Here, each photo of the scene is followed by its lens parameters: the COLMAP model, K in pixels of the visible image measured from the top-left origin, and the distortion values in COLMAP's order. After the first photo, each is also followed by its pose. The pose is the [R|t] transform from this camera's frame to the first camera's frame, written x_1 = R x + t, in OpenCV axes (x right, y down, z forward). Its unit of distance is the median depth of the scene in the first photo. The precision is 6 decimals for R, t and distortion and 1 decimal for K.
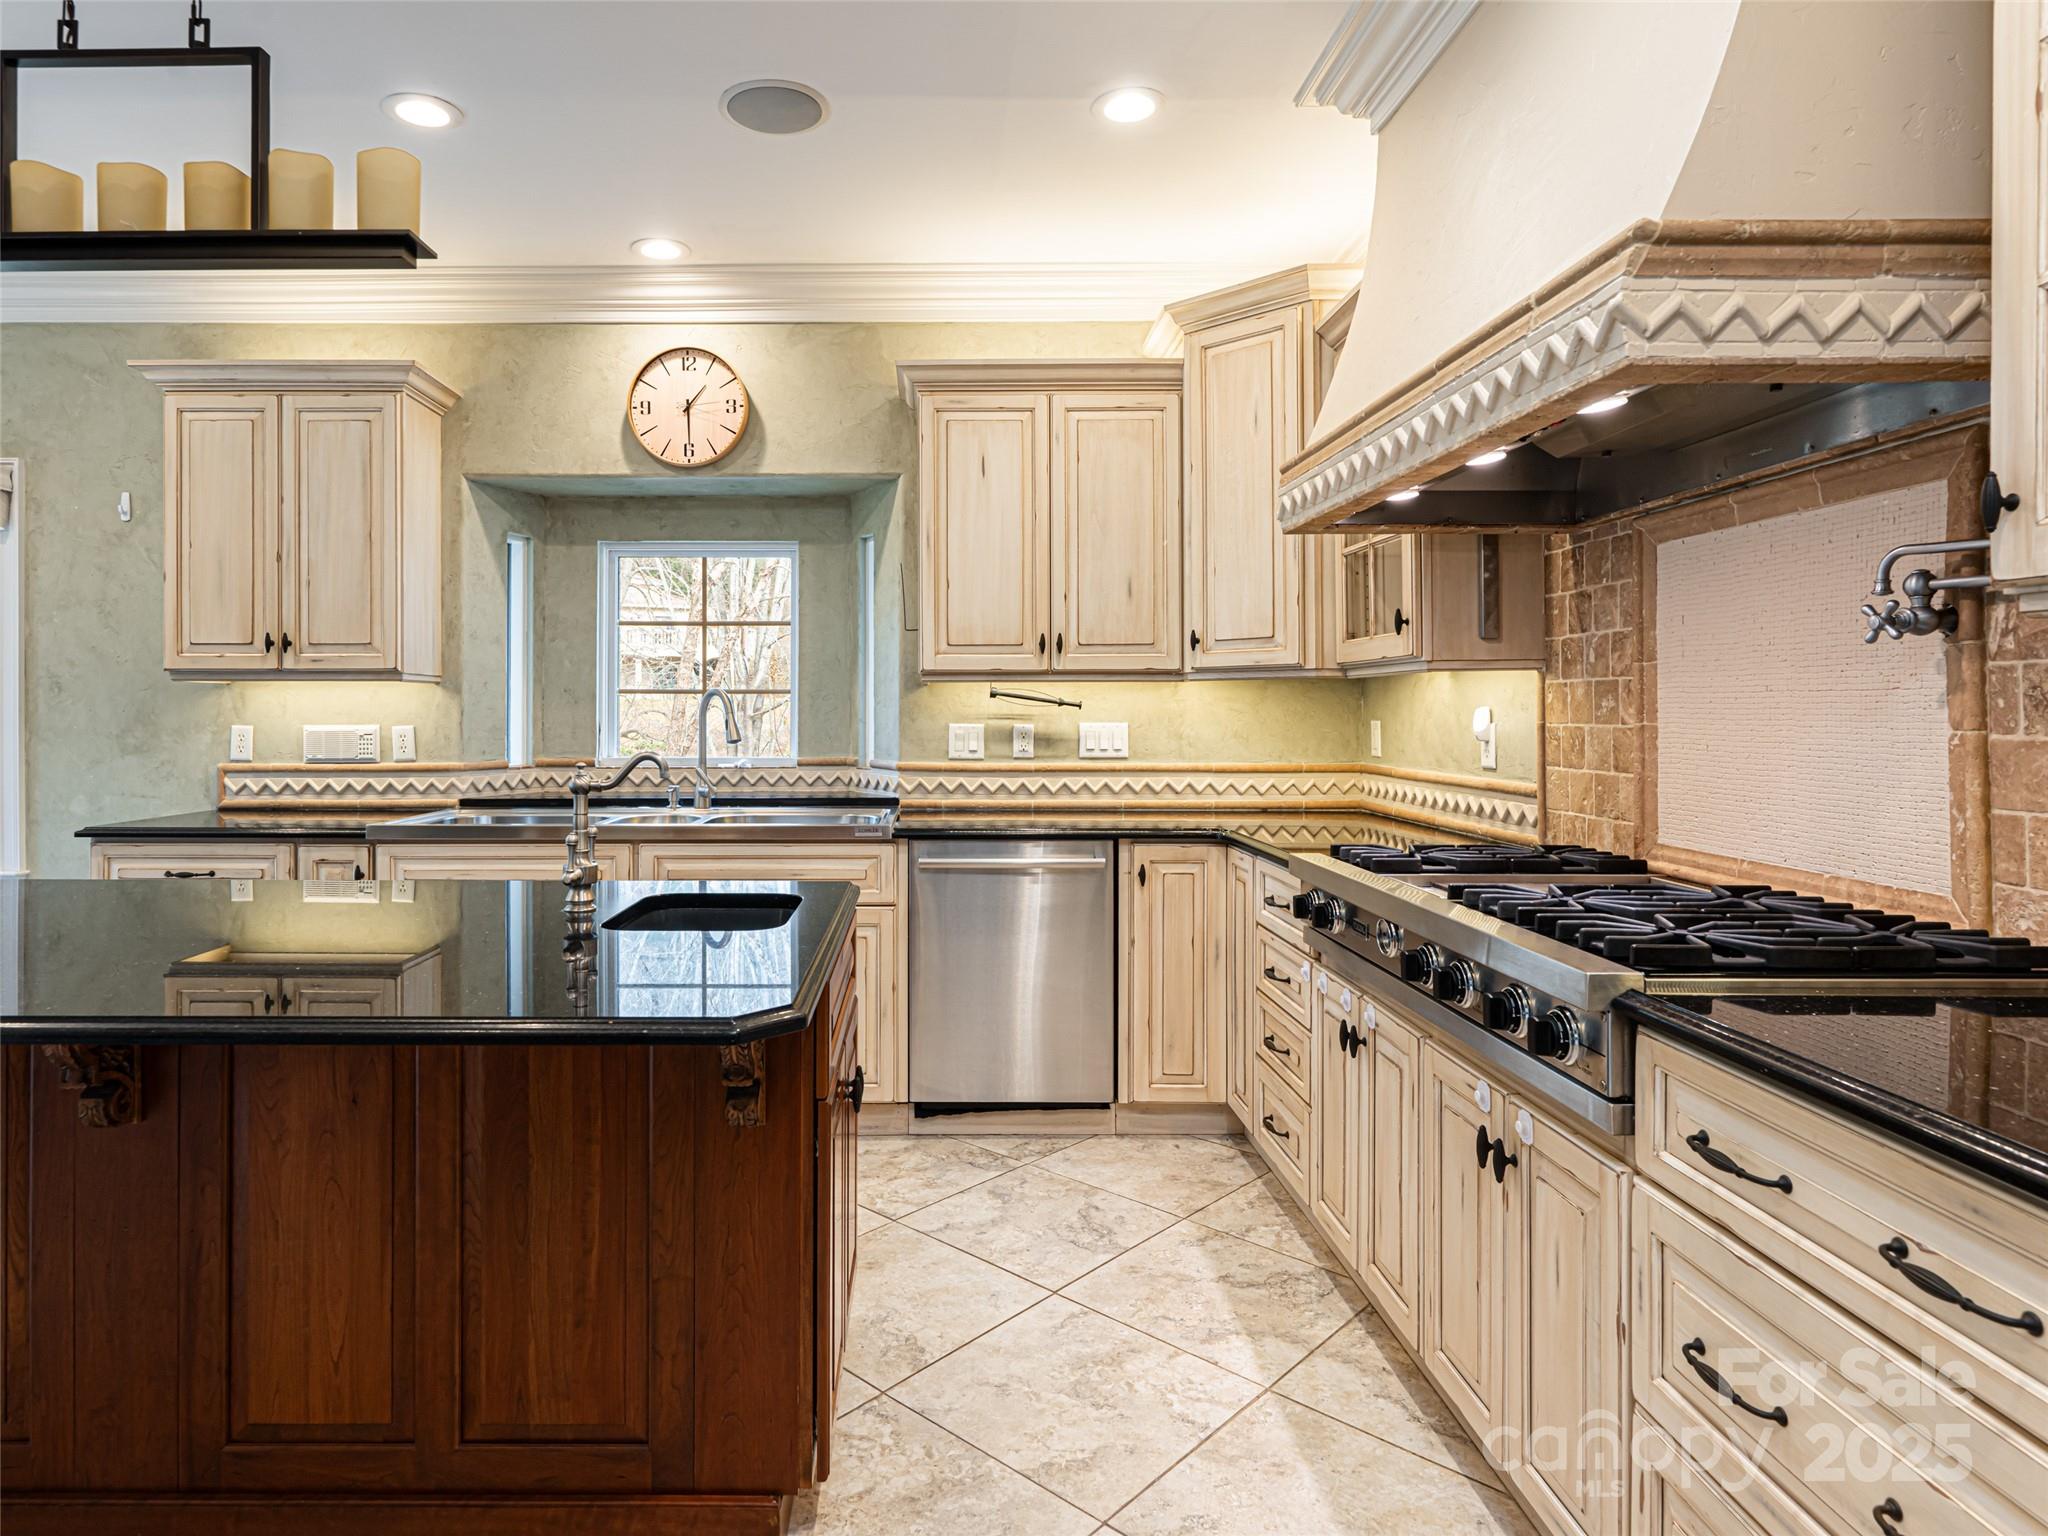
lens RADIAL K [[1177.2, 0, 907.7], [0, 1177.2, 711.5], [0, 0, 1]] dist [-0.003031, 0.000691]
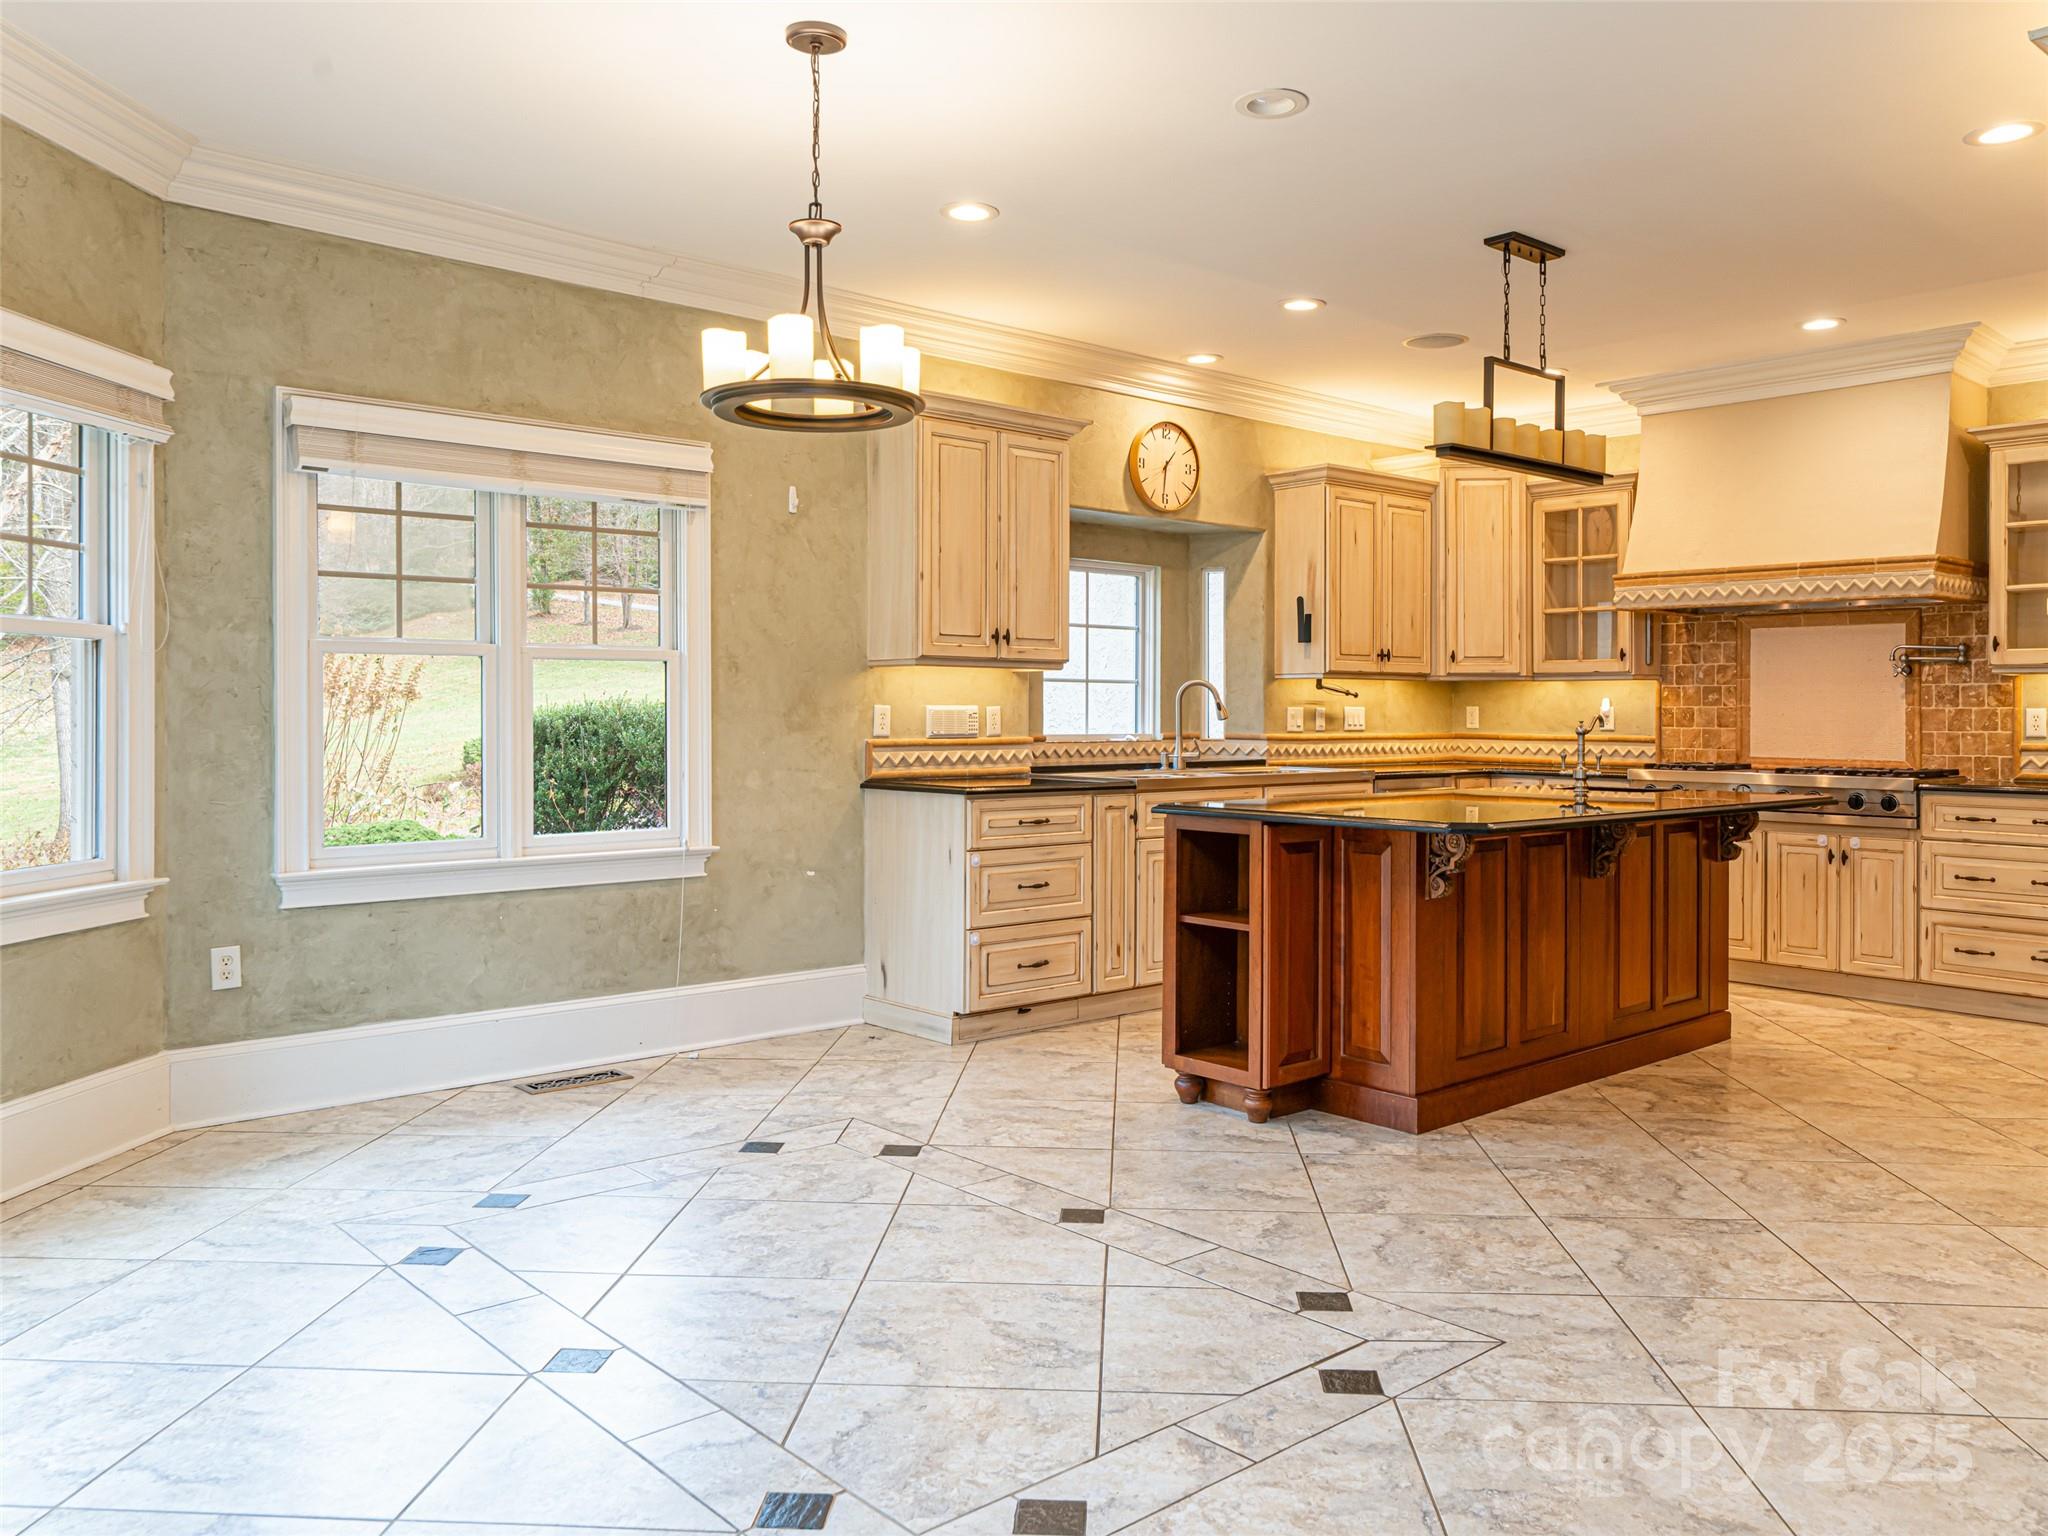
lens RADIAL K [[1581.3, 0, 1032.0], [0, 1581.3, 700.5], [0, 0, 1]] dist [-0.003641, 0.009800]
pose [[0.739947, 0.008642, 0.672609, -1.489817], [-0.004344, 0.999958, -0.008069, 0.019264], [-0.672651, 0.003049, 0.739954, -0.211875]]
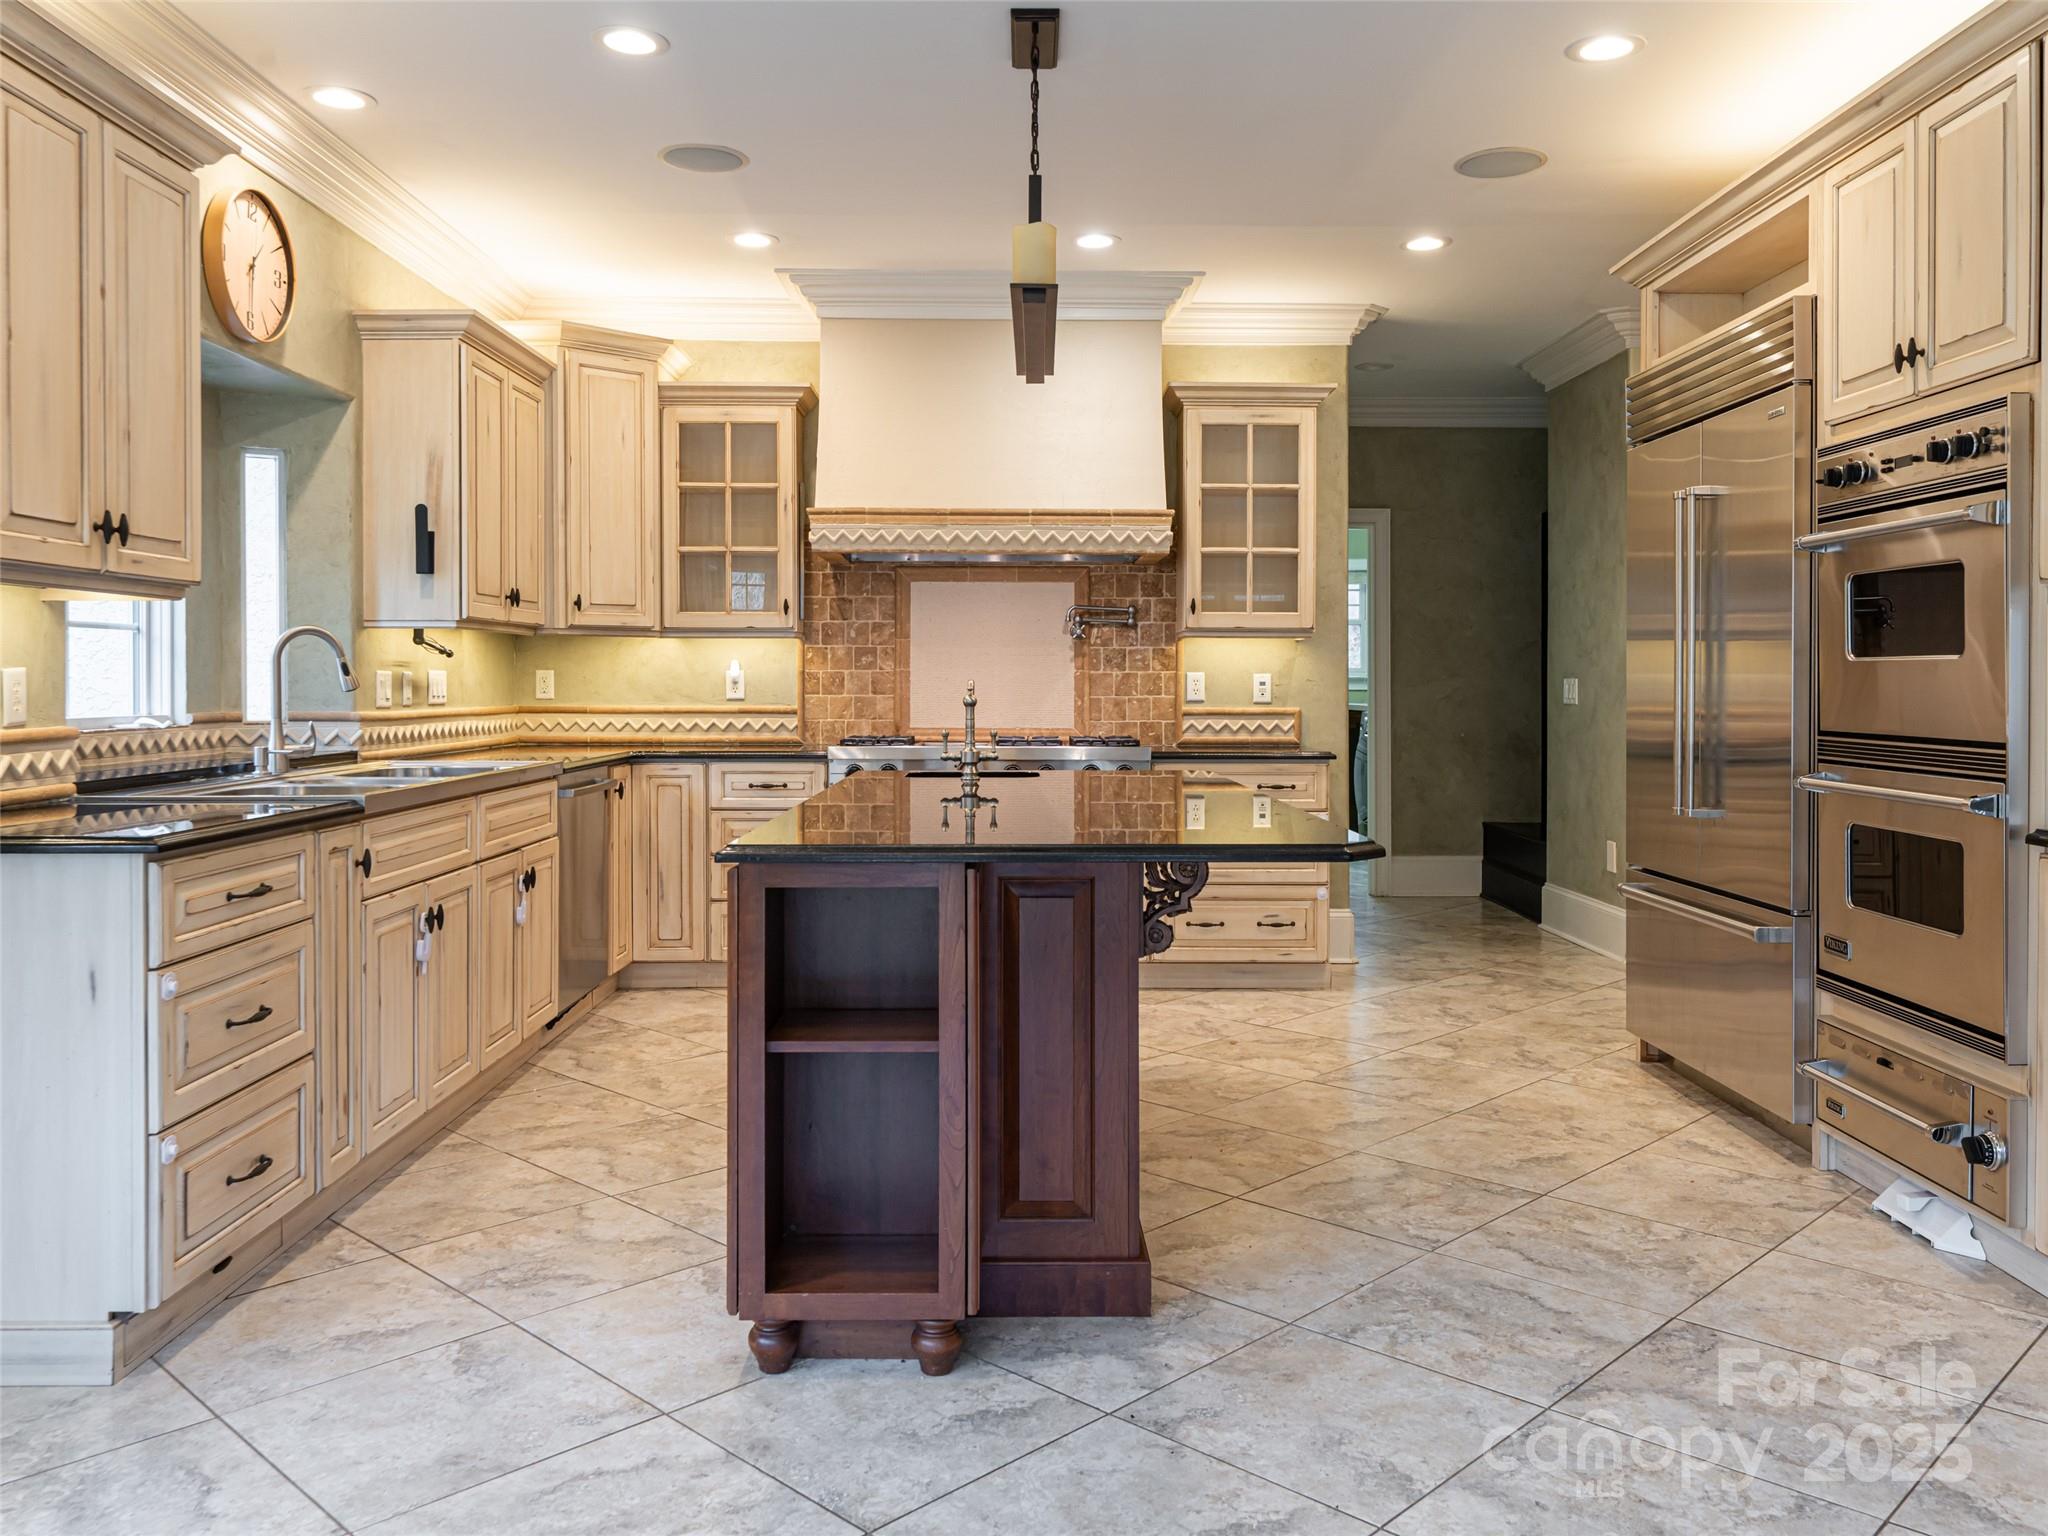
lens RADIAL K [[1581.3, 0, 982.7], [0, 1581.3, 702.0], [0, 0, 1]] dist [-0.003641, 0.009800]
pose [[-0.034268, -0.012424, 0.999335, -1.258240], [0.000057, 0.999923, 0.012433, 0.019936], [-0.999413, 0.000483, -0.034265, 0.564718]]
